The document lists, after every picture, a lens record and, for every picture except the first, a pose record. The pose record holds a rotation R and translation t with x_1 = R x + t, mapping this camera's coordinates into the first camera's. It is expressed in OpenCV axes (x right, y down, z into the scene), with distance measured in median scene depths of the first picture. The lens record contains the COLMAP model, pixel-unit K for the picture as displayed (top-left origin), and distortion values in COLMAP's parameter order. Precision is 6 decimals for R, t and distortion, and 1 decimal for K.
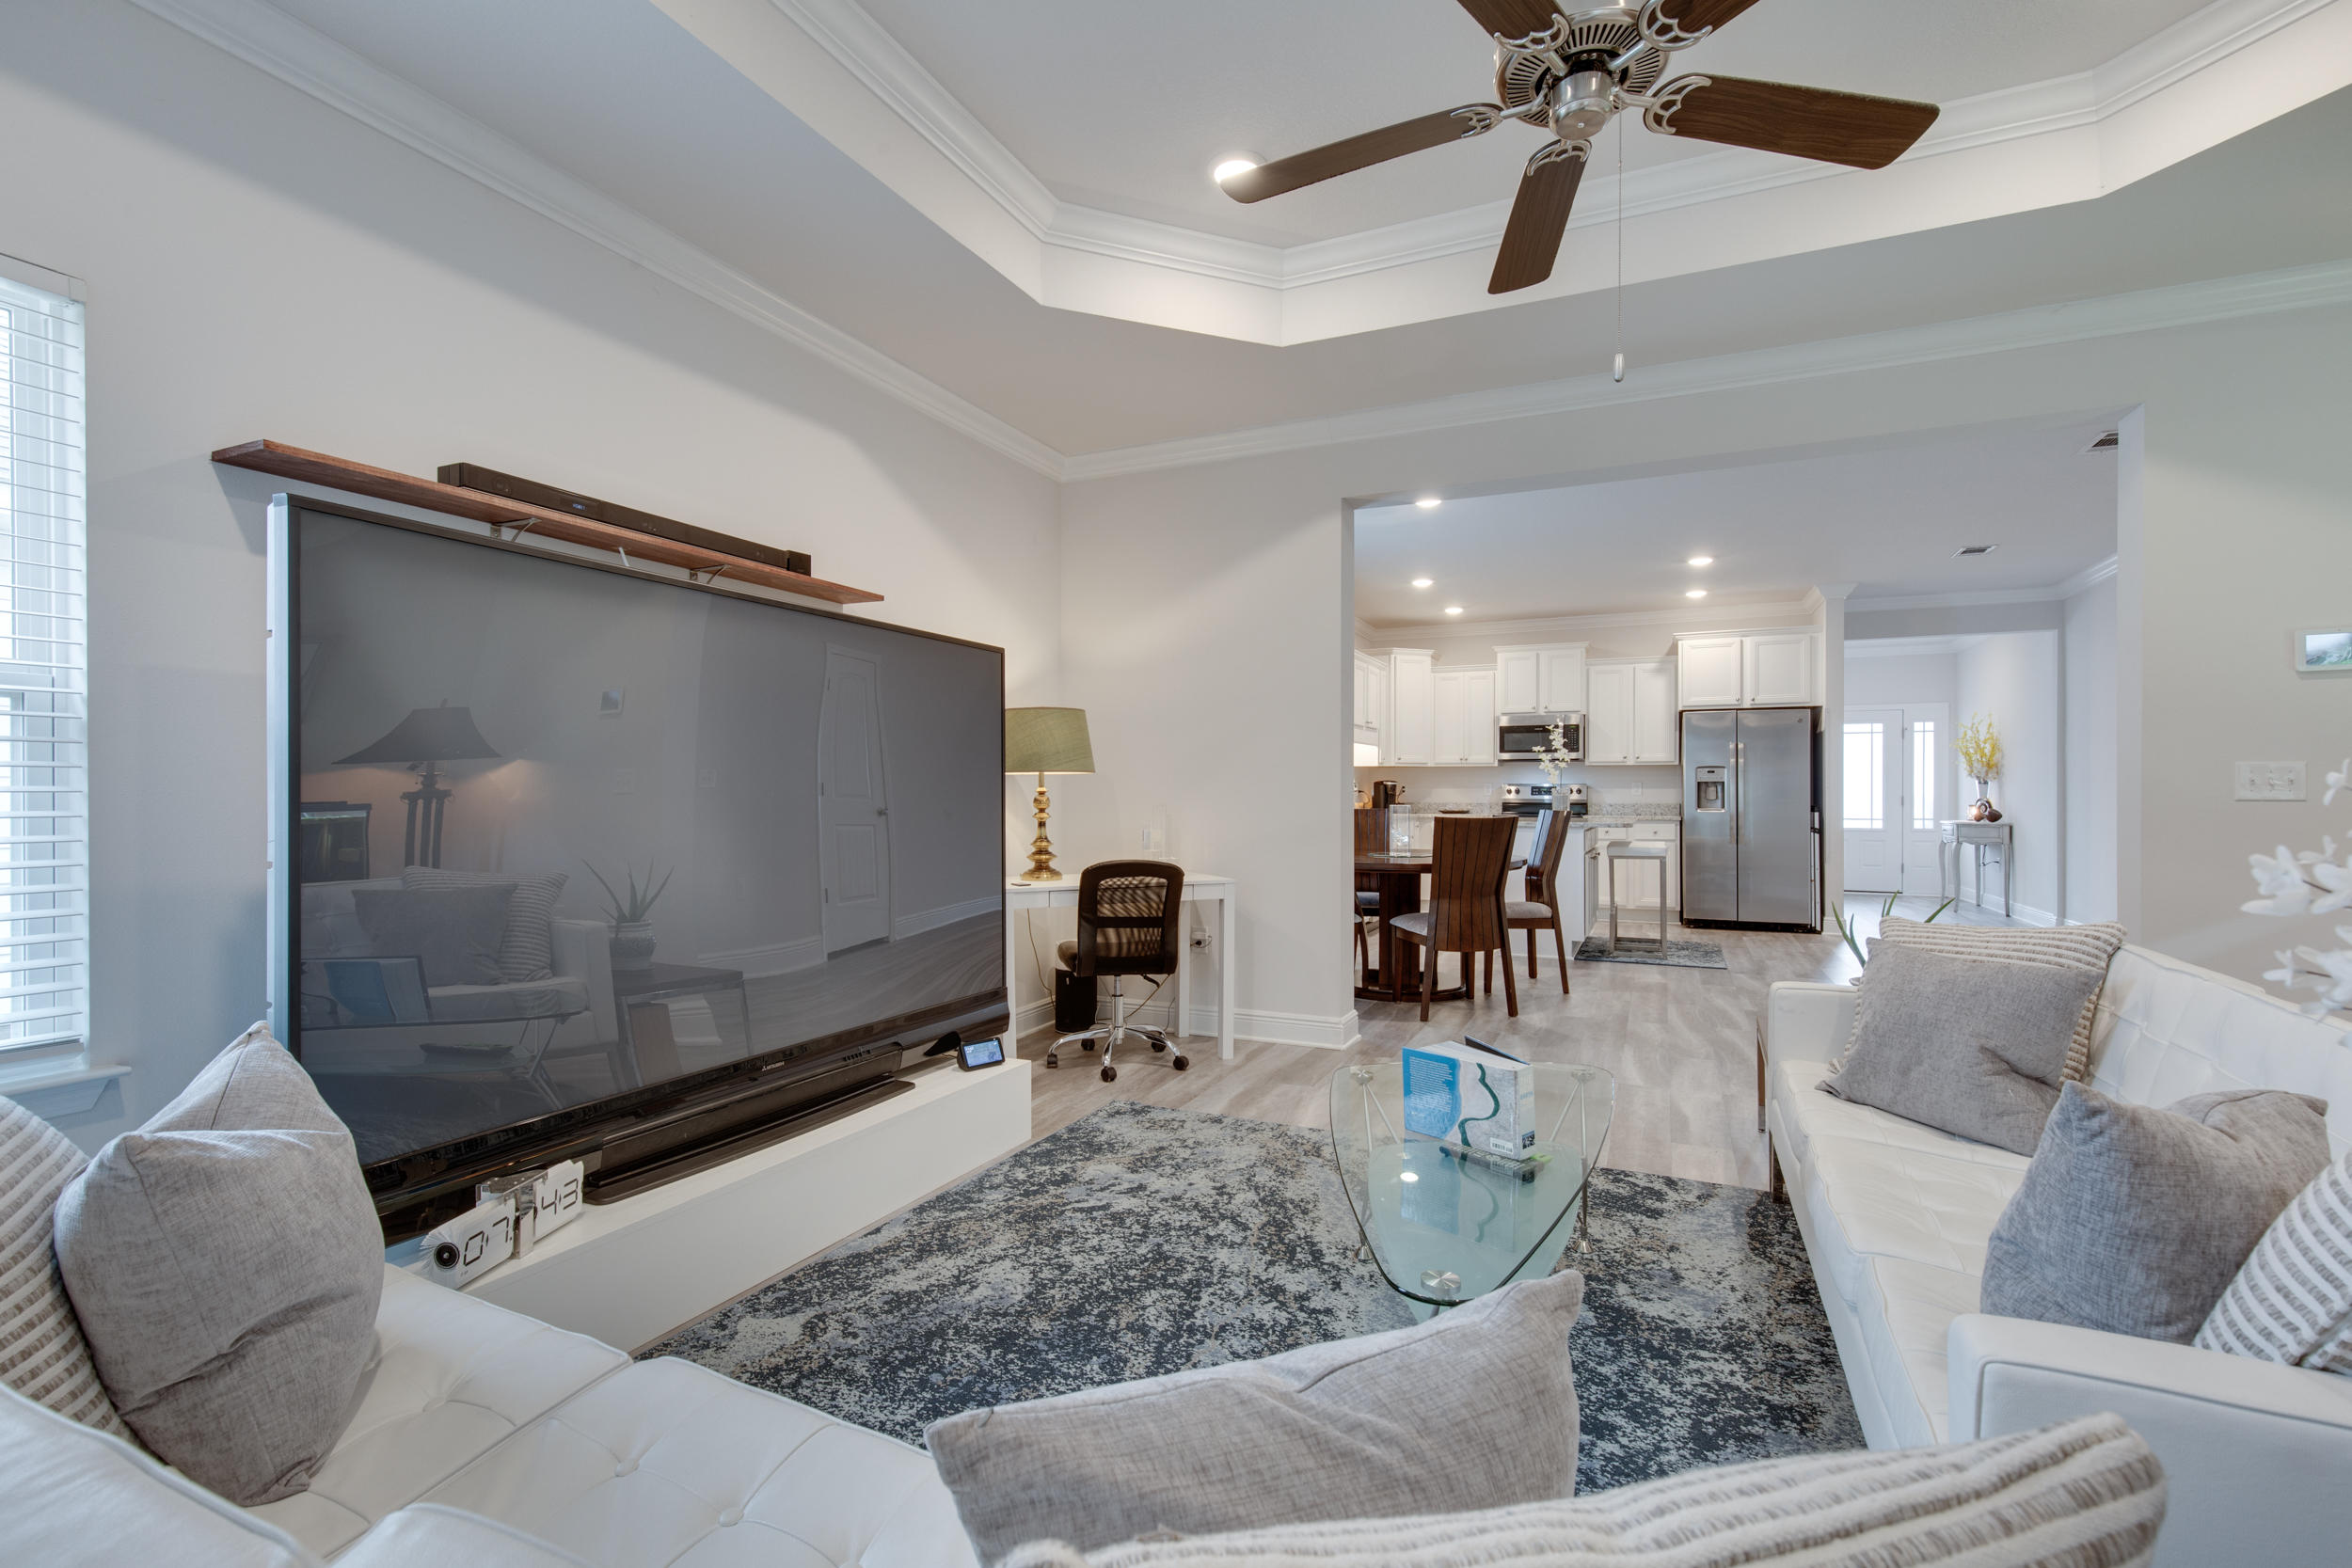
lens RADIAL K [[1067.1, 0, 1186.8], [0, 1067.1, 793.6], [0, 0, 1]] dist [0.016396, -0.000377]
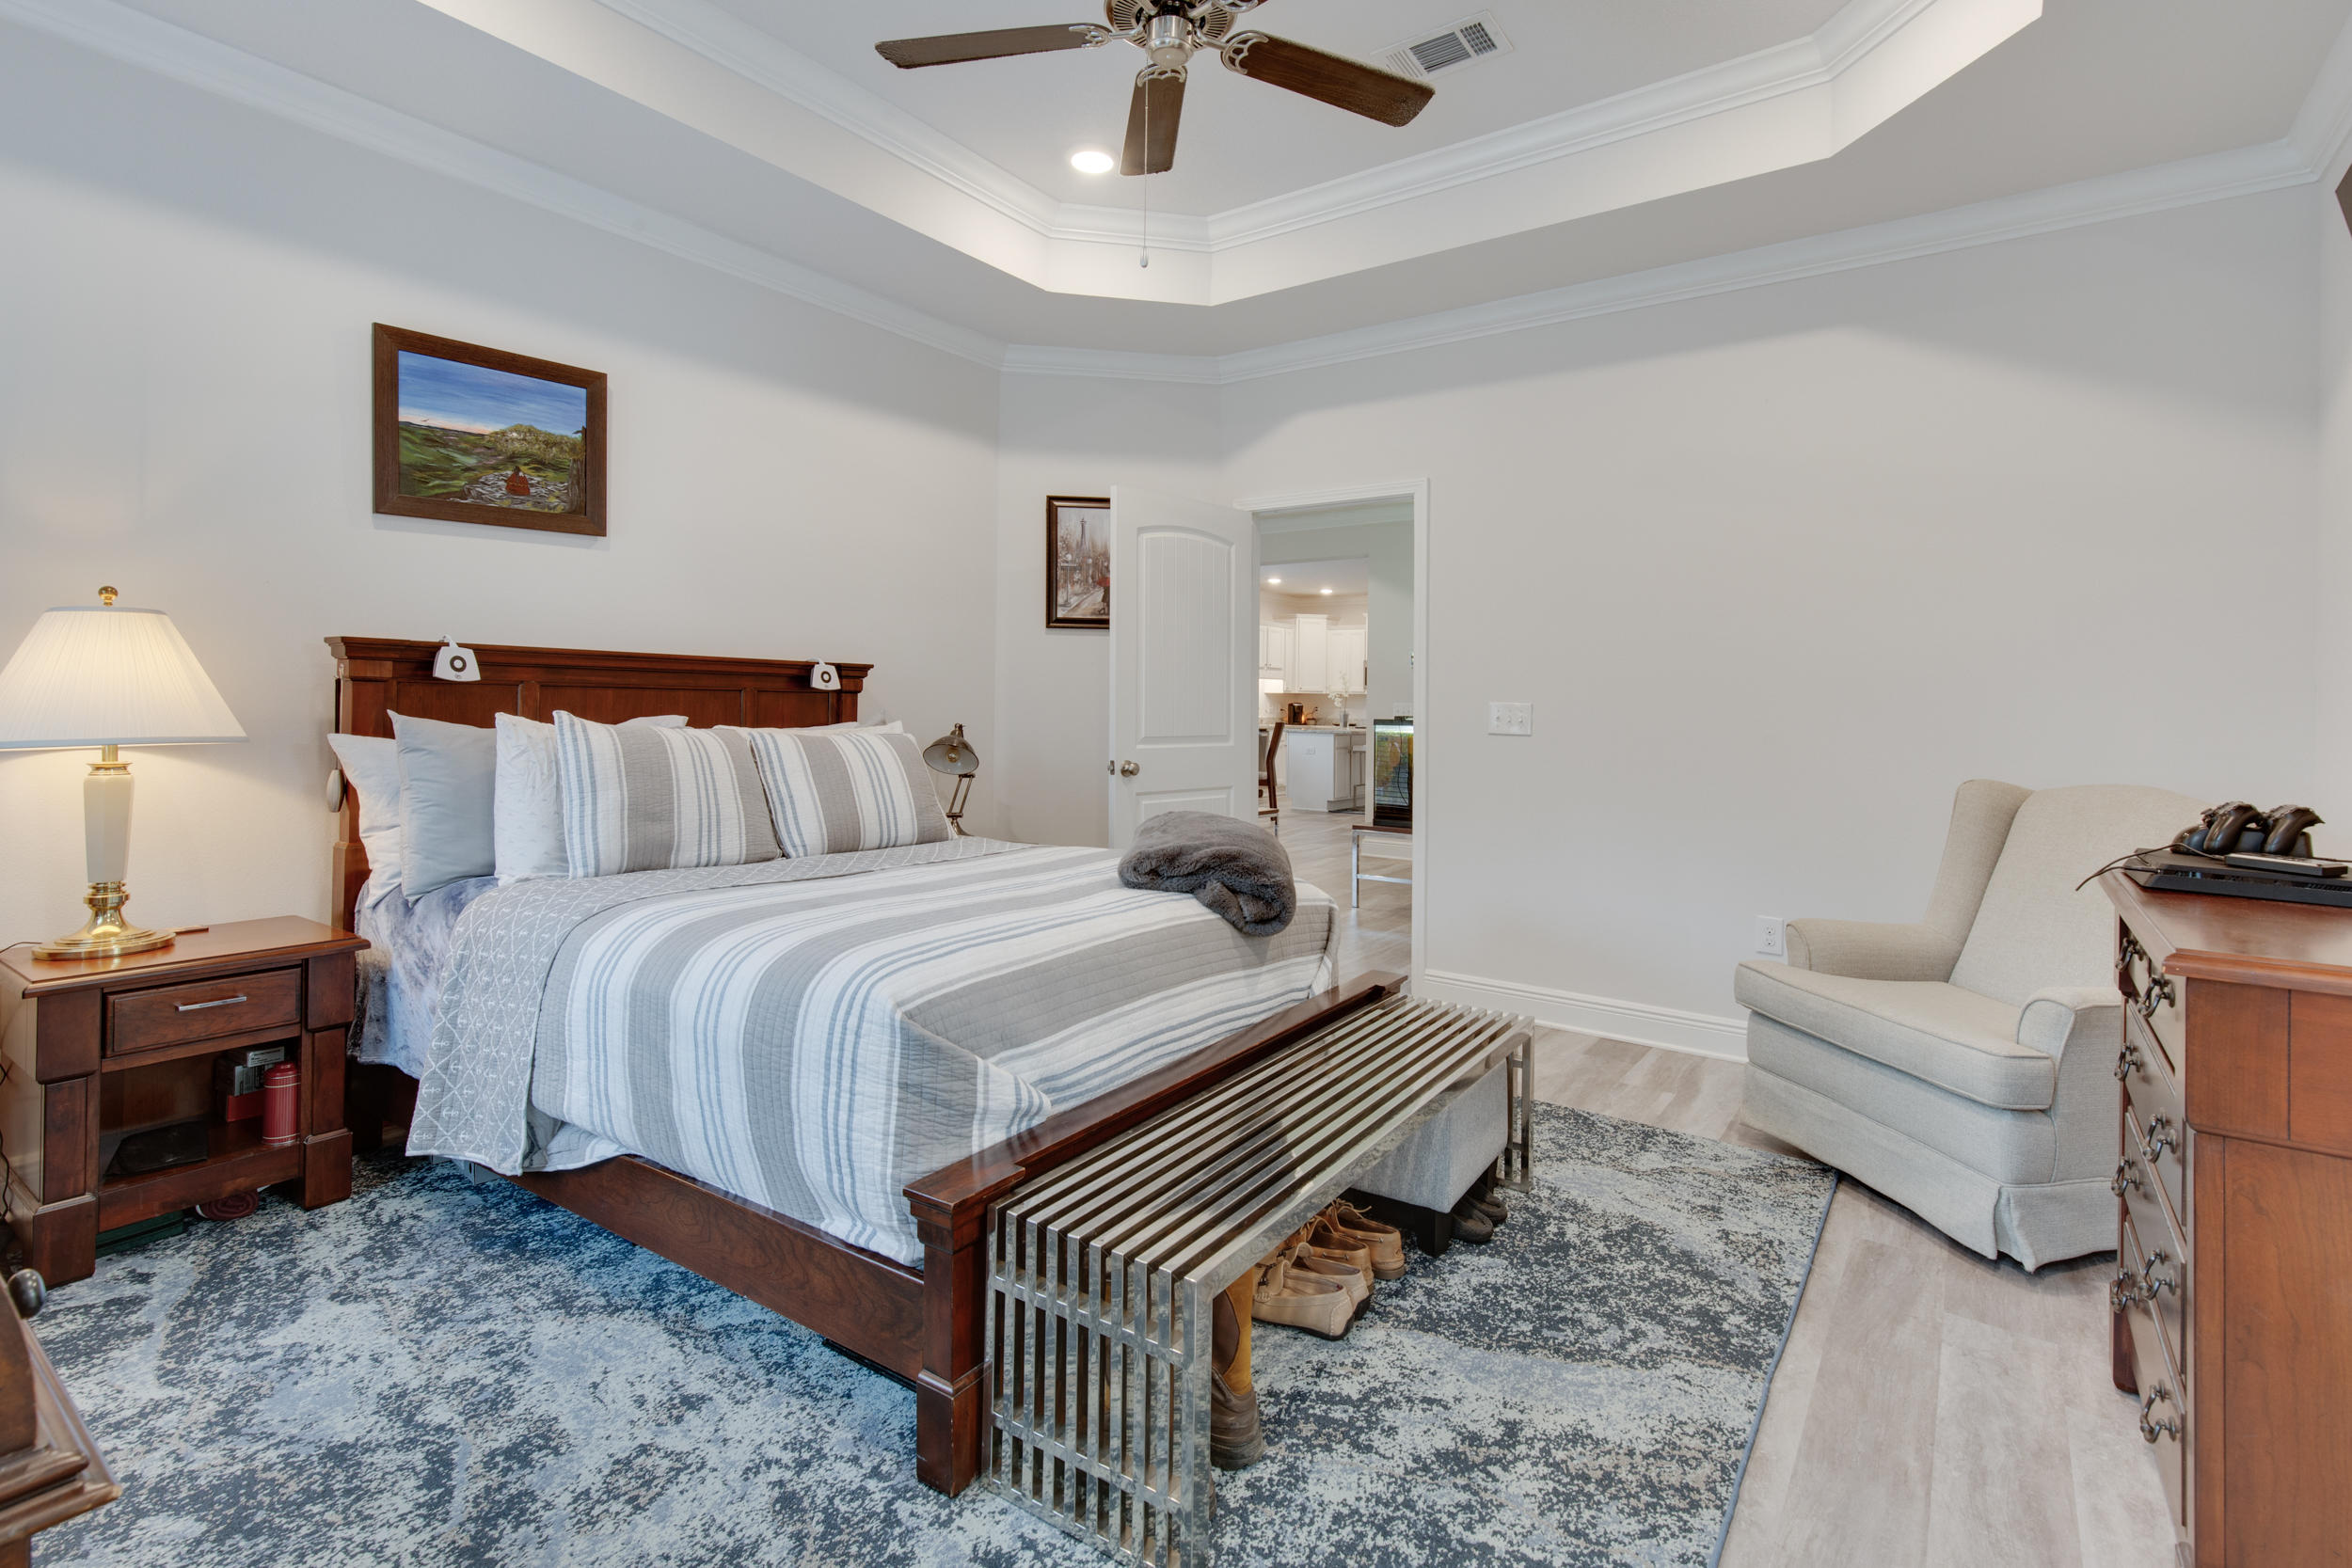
lens RADIAL K [[1100.6, 0, 1195.6], [0, 1100.6, 702.1], [0, 0, 1]] dist [0.013828, -0.001765]
pose [[0.178445, 0.009536, 0.983904, -0.472226], [-0.009315, 0.999925, -0.008002, -0.016022], [-0.983906, -0.007737, 0.178520, 0.740935]]
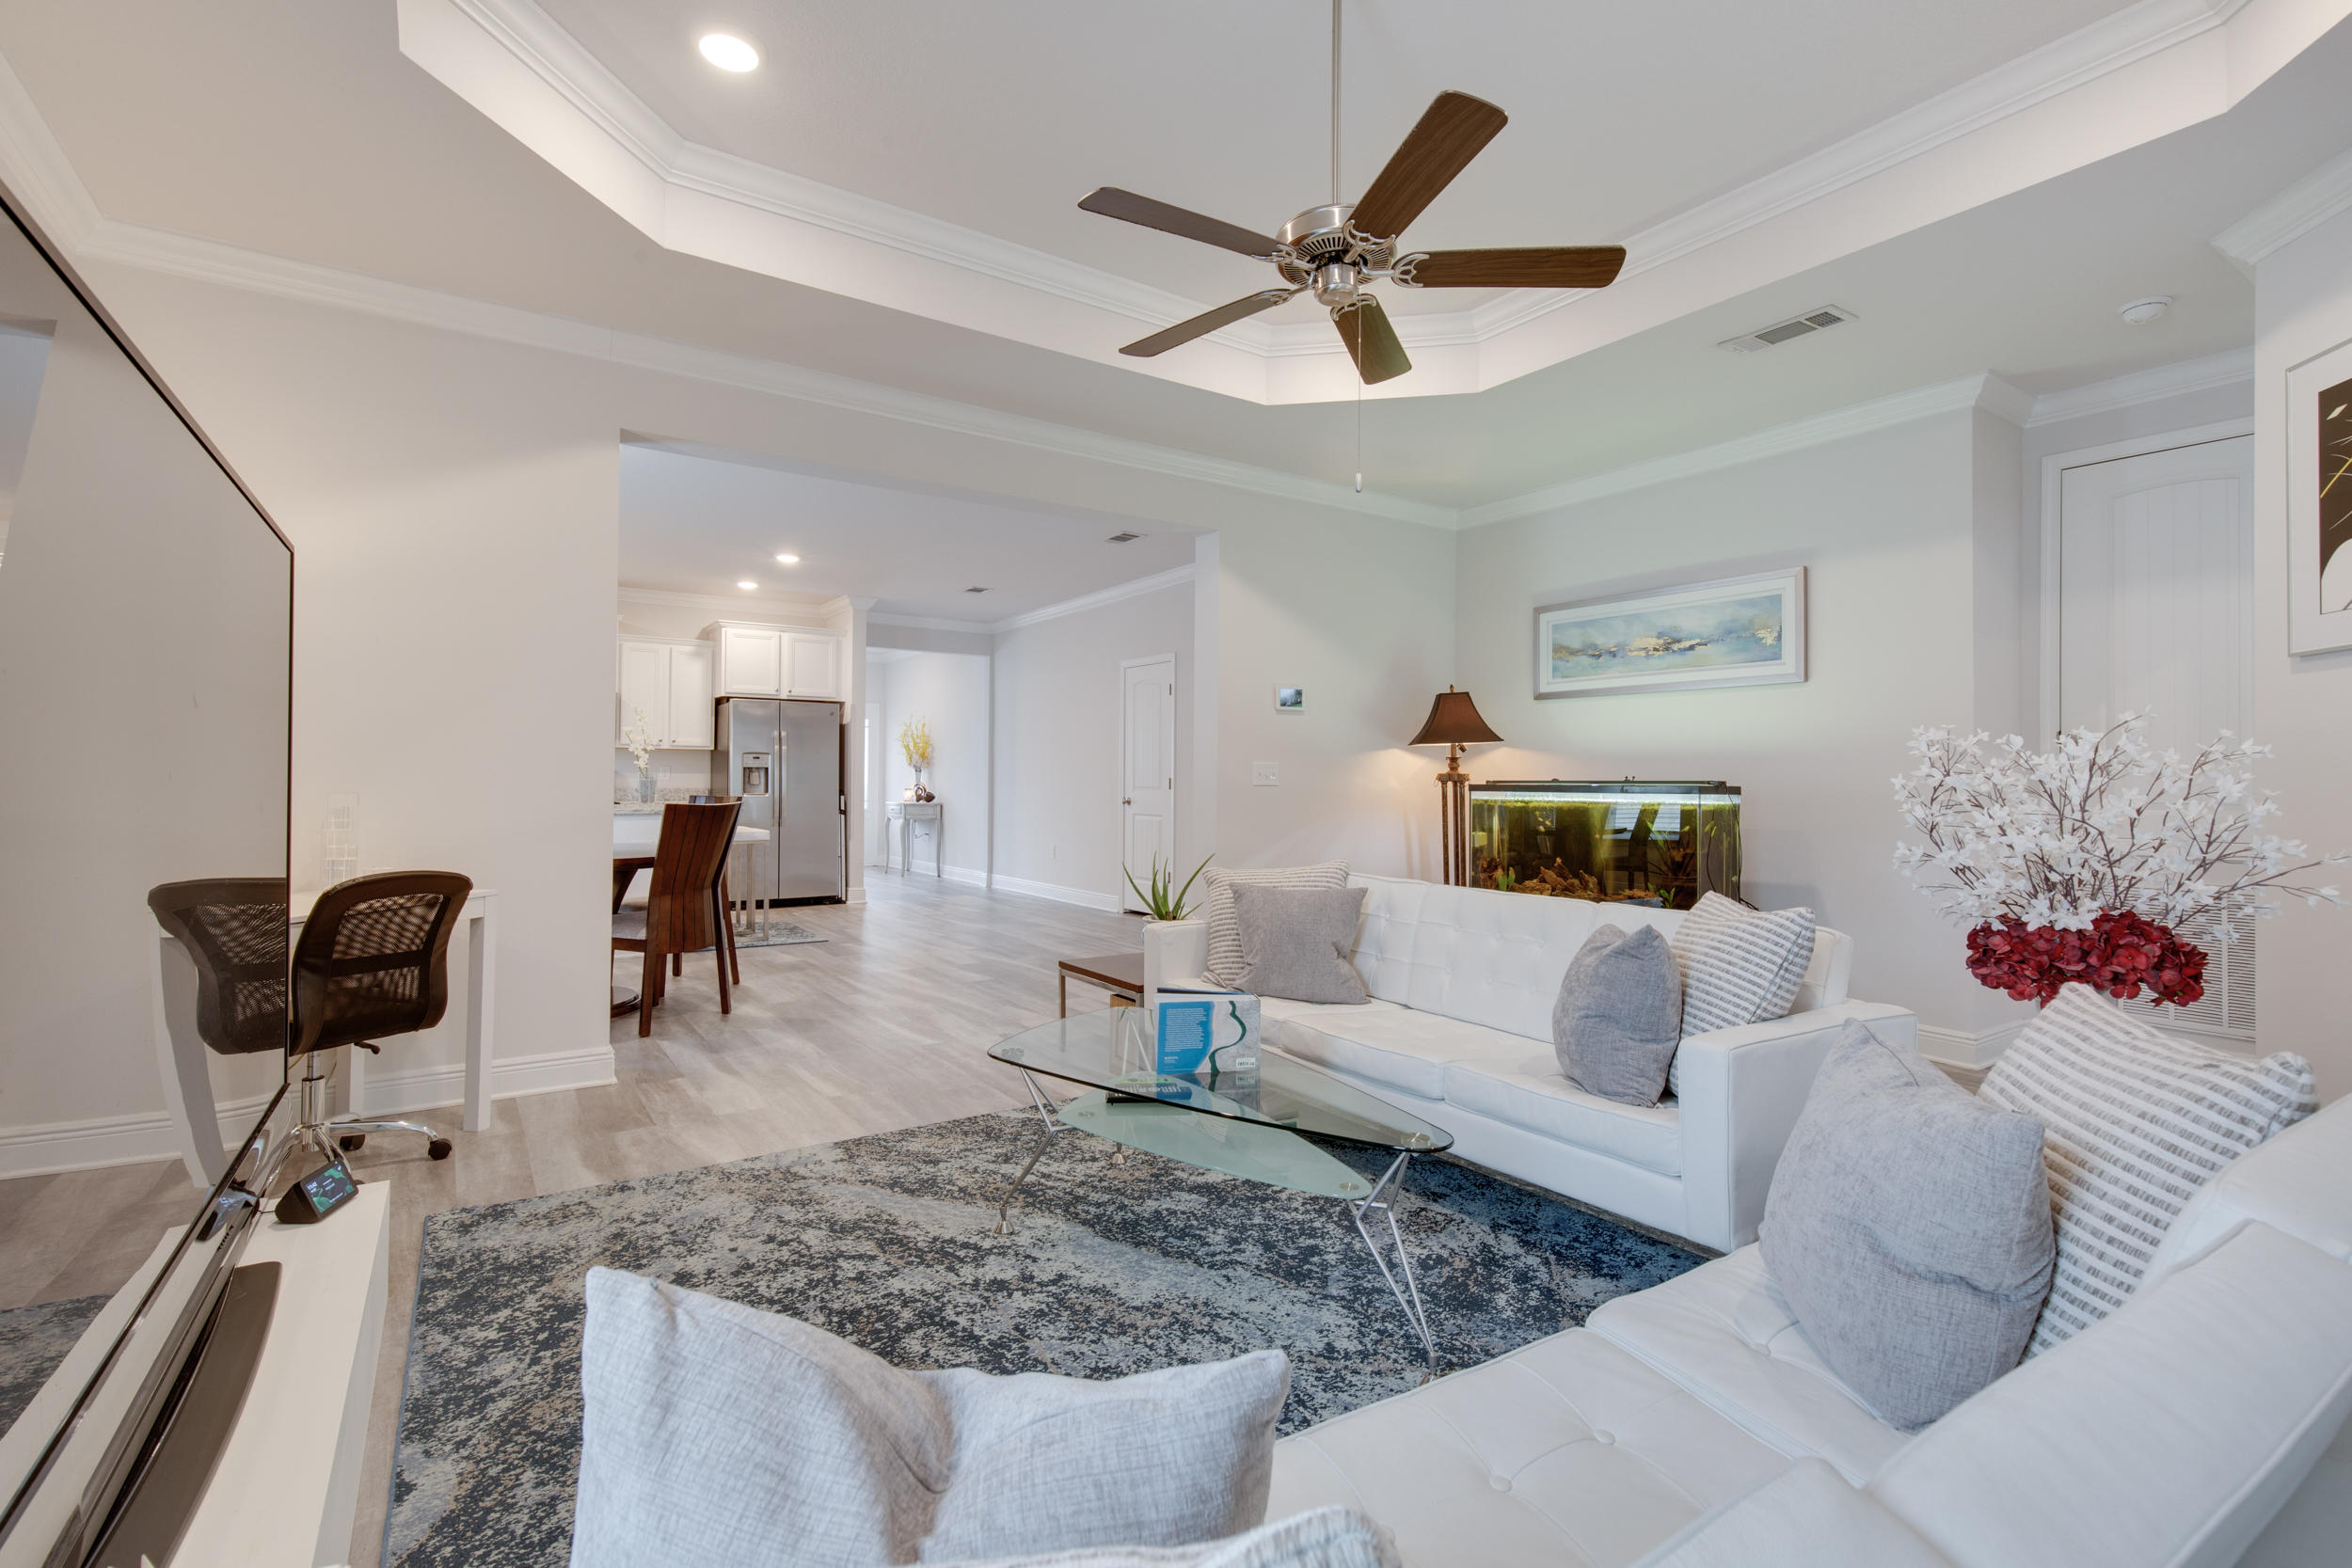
lens RADIAL K [[1081.3, 0, 1199.5], [0, 1081.3, 758.5], [0, 0, 1]] dist [0.011093, -0.000099]
pose [[0.518139, 0.021723, 0.855020, -0.486348], [-0.006243, 0.999747, -0.021617, 0.001352], [-0.855273, 0.005862, 0.518144, 0.230728]]
